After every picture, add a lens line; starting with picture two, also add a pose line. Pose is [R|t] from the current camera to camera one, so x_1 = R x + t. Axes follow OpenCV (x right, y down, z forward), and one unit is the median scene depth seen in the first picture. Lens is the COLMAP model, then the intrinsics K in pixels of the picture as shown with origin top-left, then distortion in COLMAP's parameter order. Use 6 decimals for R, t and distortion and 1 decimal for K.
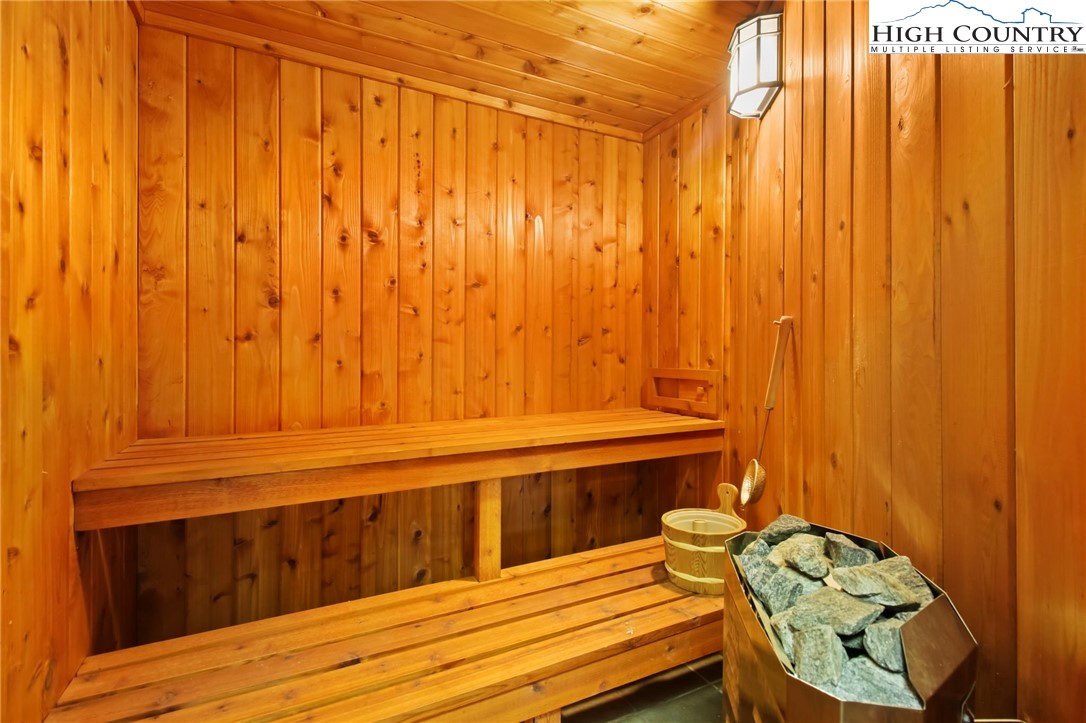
lens RADIAL K [[504.1, 0, 543.8], [0, 504.1, 361.9], [0, 0, 1]] dist [0.011121, -0.000266]
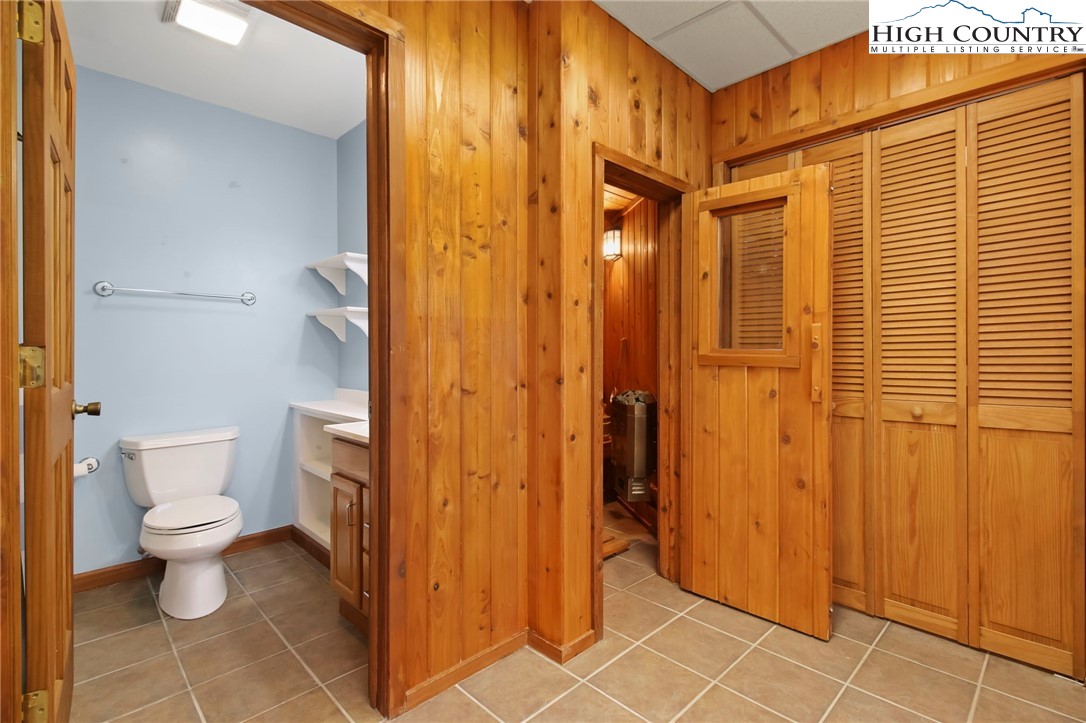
lens RADIAL K [[504.1, 0, 542.2], [0, 504.1, 357.6], [0, 0, 1]] dist [0.011121, -0.000266]
pose [[0.955238, -0.006361, 0.295768, -0.778378], [0.006600, 0.999978, 0.000189, 0.014840], [-0.295763, 0.001772, 0.955260, -1.532754]]
